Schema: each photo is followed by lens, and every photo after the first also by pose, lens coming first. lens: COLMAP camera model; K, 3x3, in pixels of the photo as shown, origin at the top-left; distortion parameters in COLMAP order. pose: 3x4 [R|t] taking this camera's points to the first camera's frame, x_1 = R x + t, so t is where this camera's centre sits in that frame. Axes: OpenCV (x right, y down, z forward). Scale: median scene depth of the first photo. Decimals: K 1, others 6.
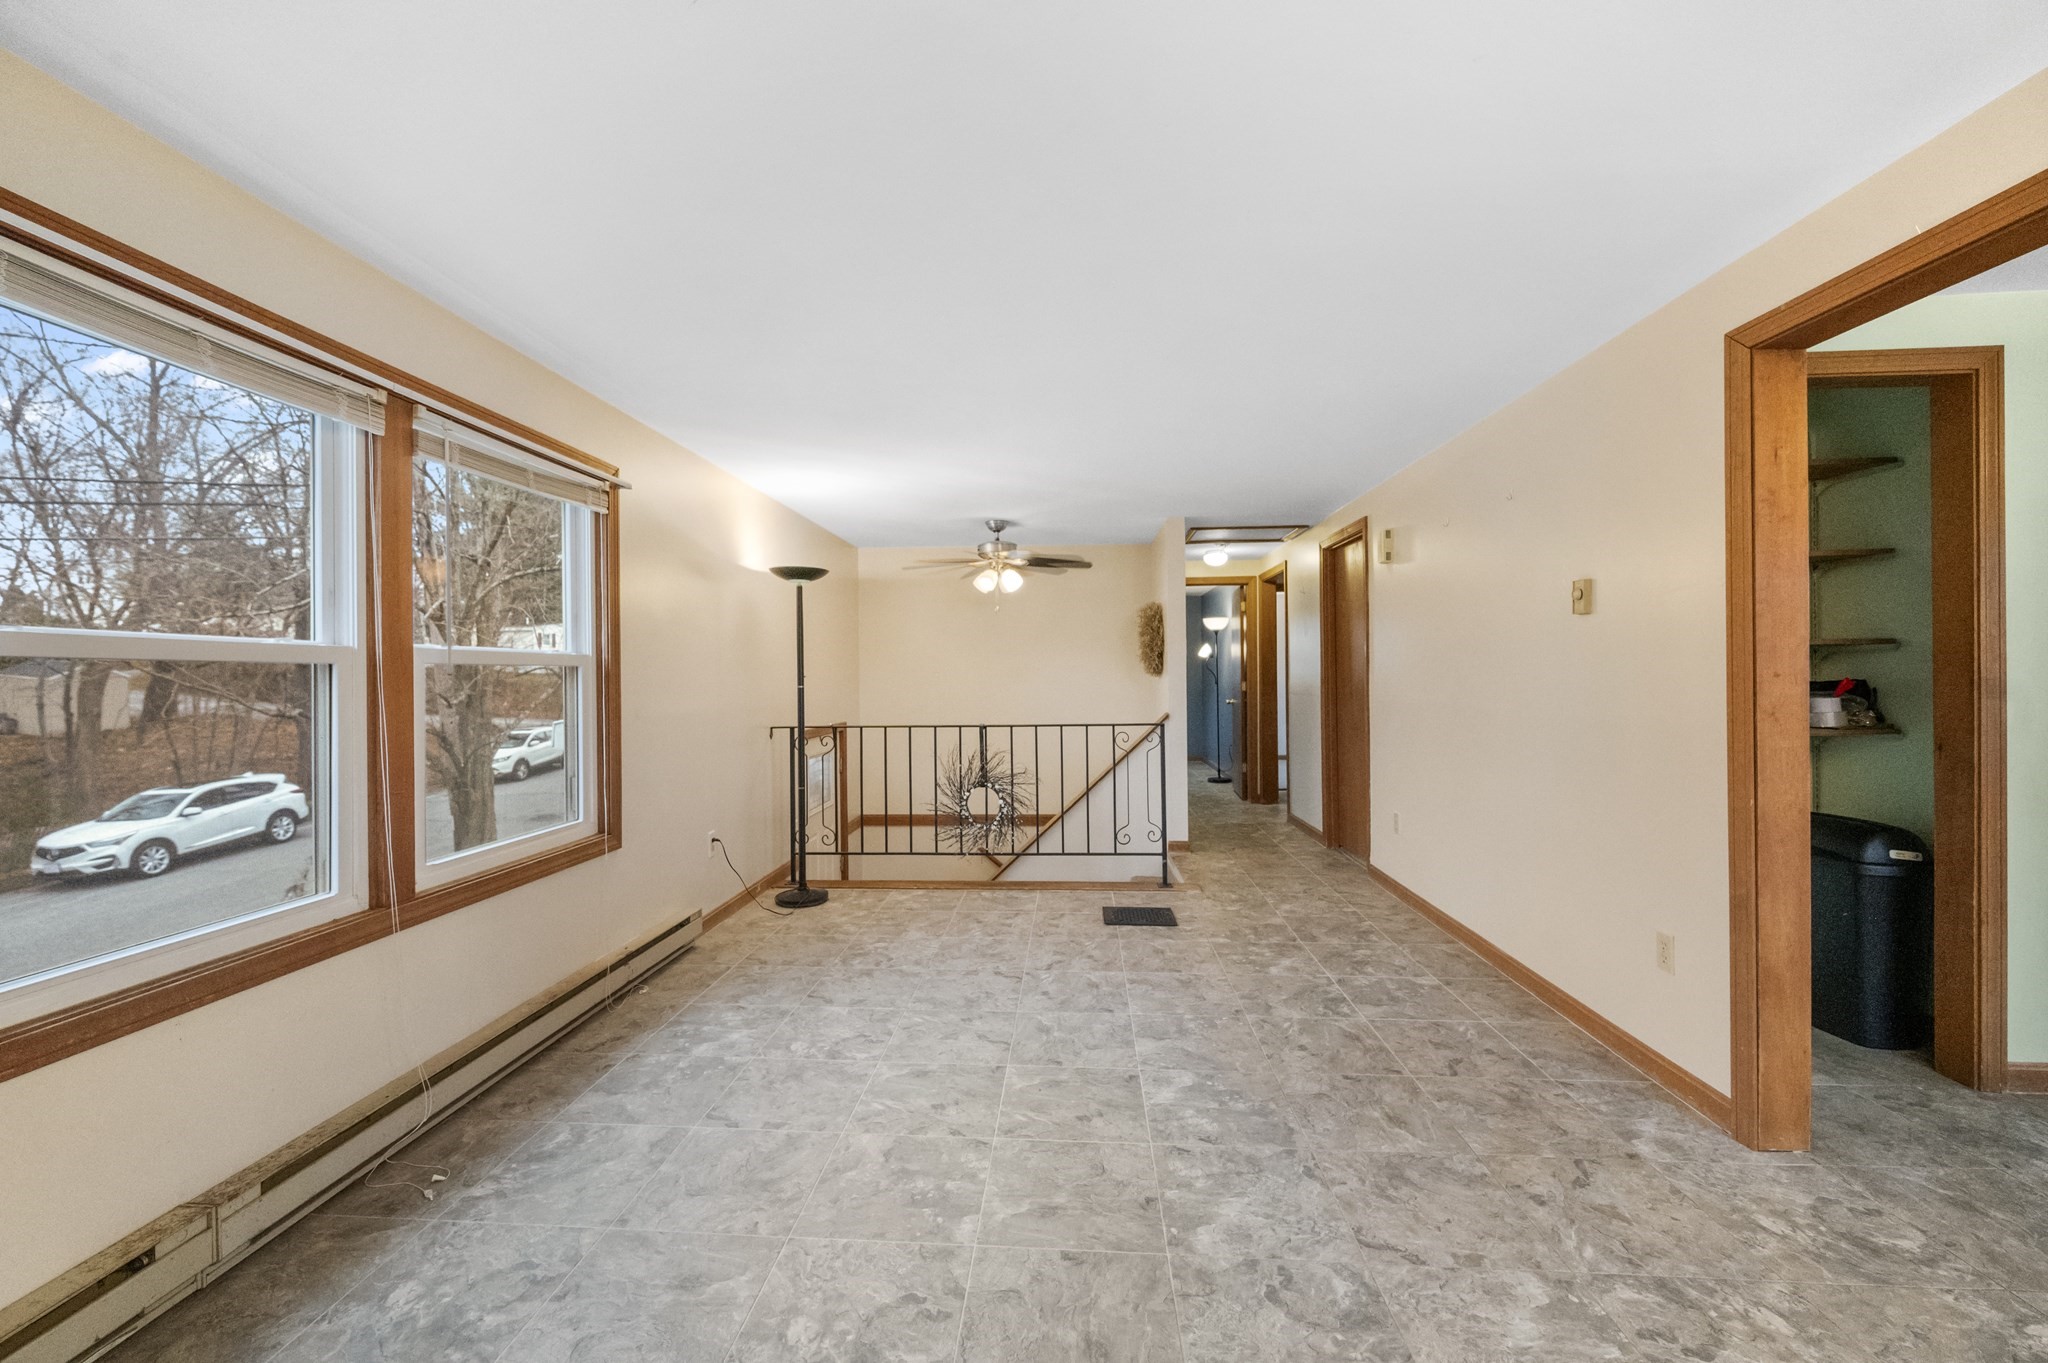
lens RADIAL K [[815.2, 0, 1025.0], [0, 815.2, 678.5], [0, 0, 1]] dist [-0.006946, 0.000281]
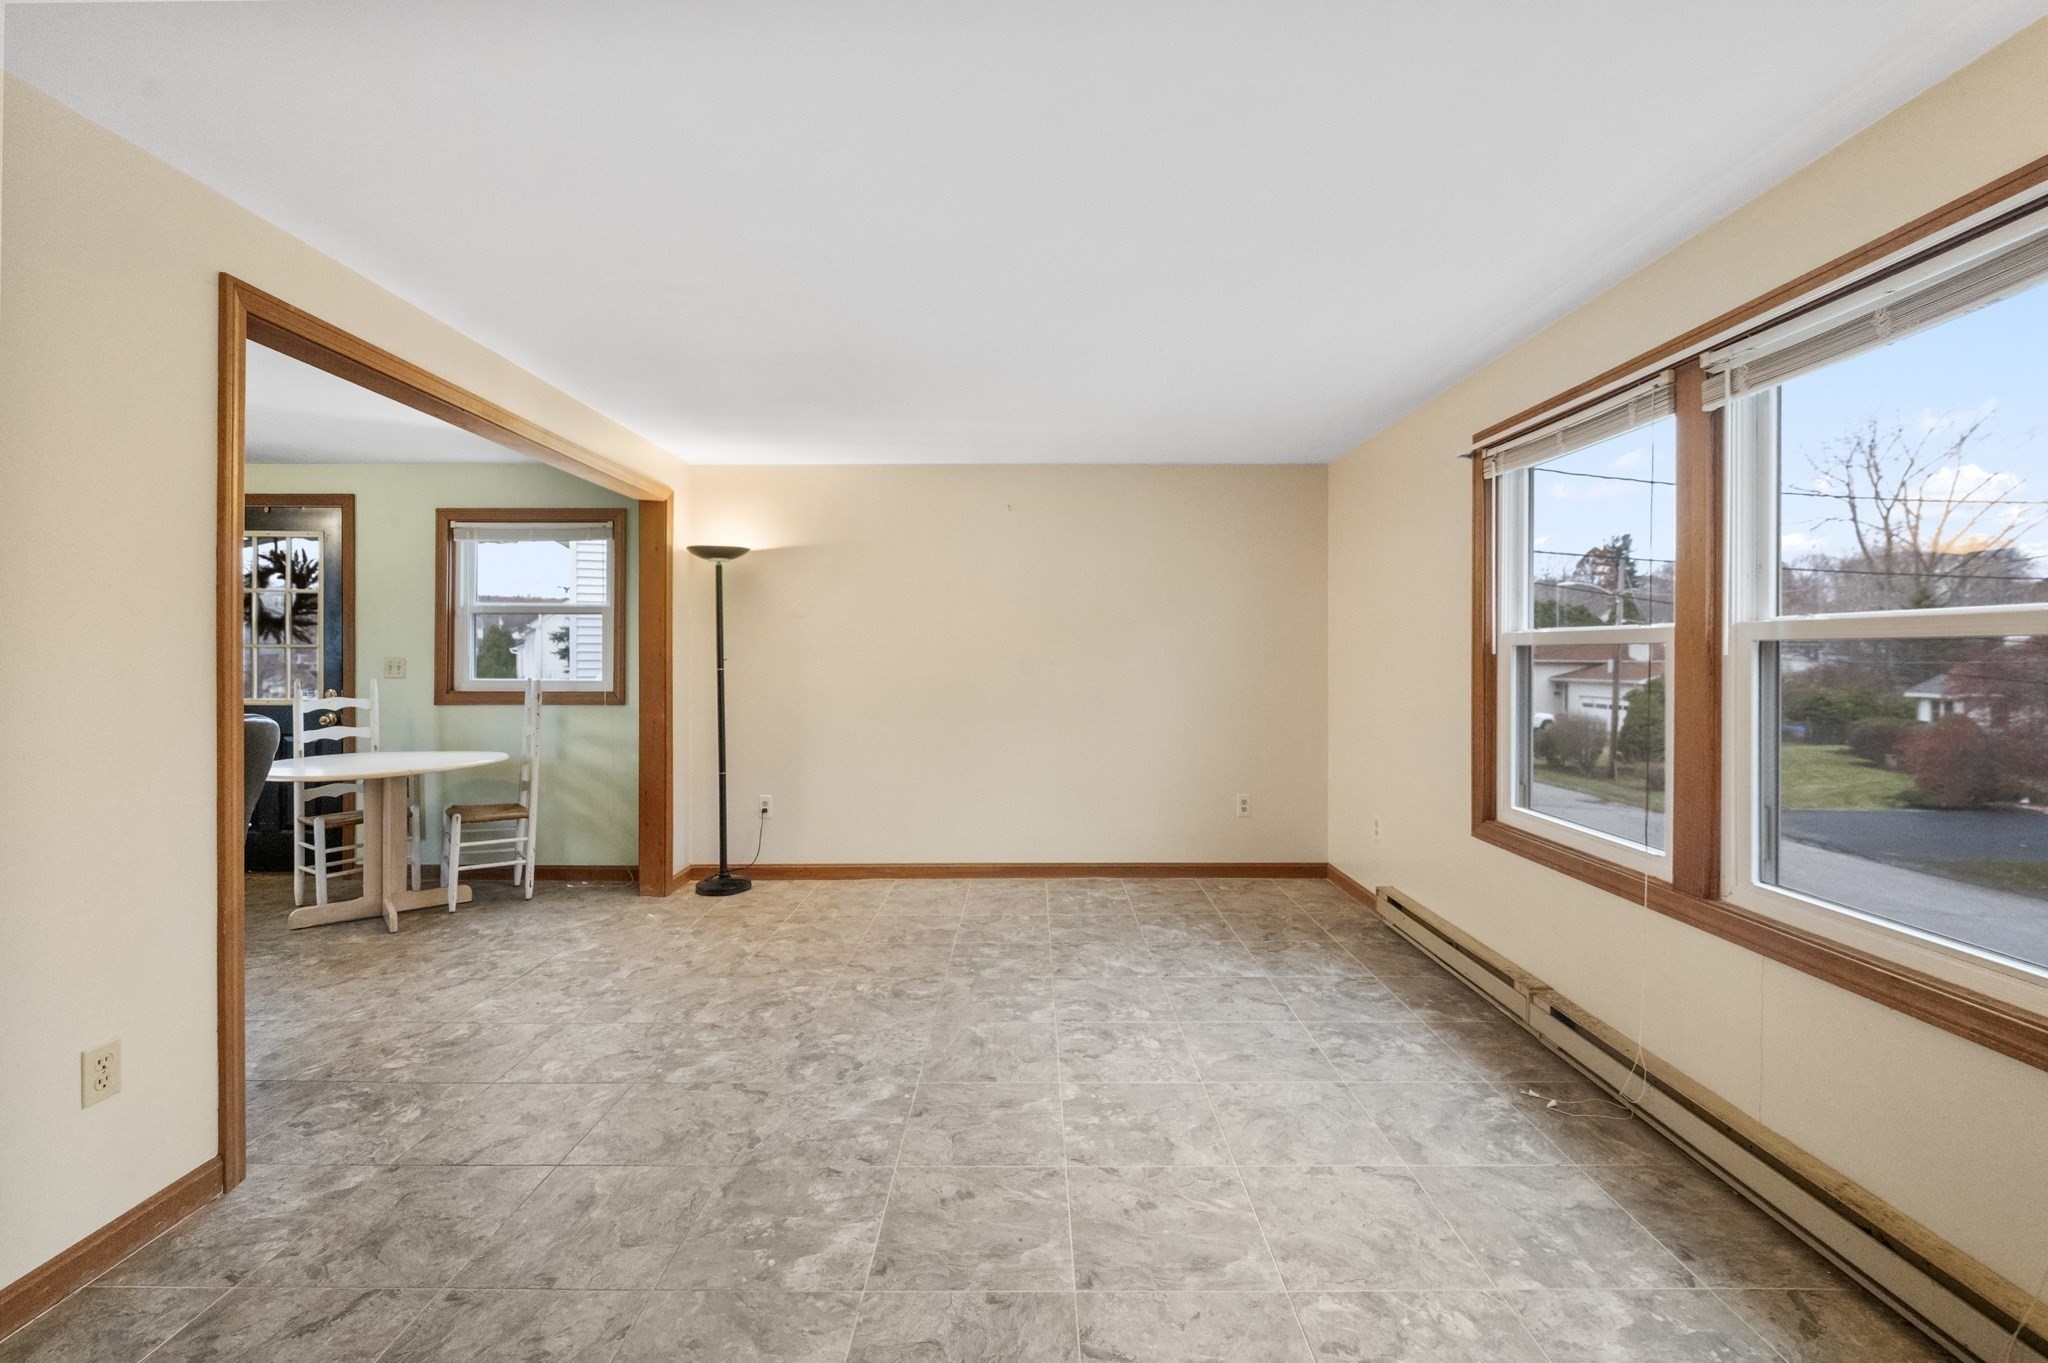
lens RADIAL K [[883.6, 0, 1051.4], [0, 883.6, 648.9], [0, 0, 1]] dist [-0.003047, -0.000236]
pose [[-0.996033, 0.006426, -0.088755, 0.062312], [0.006598, 0.999977, -0.001648, -0.013842], [0.088743, -0.002228, -0.996052, 1.960863]]
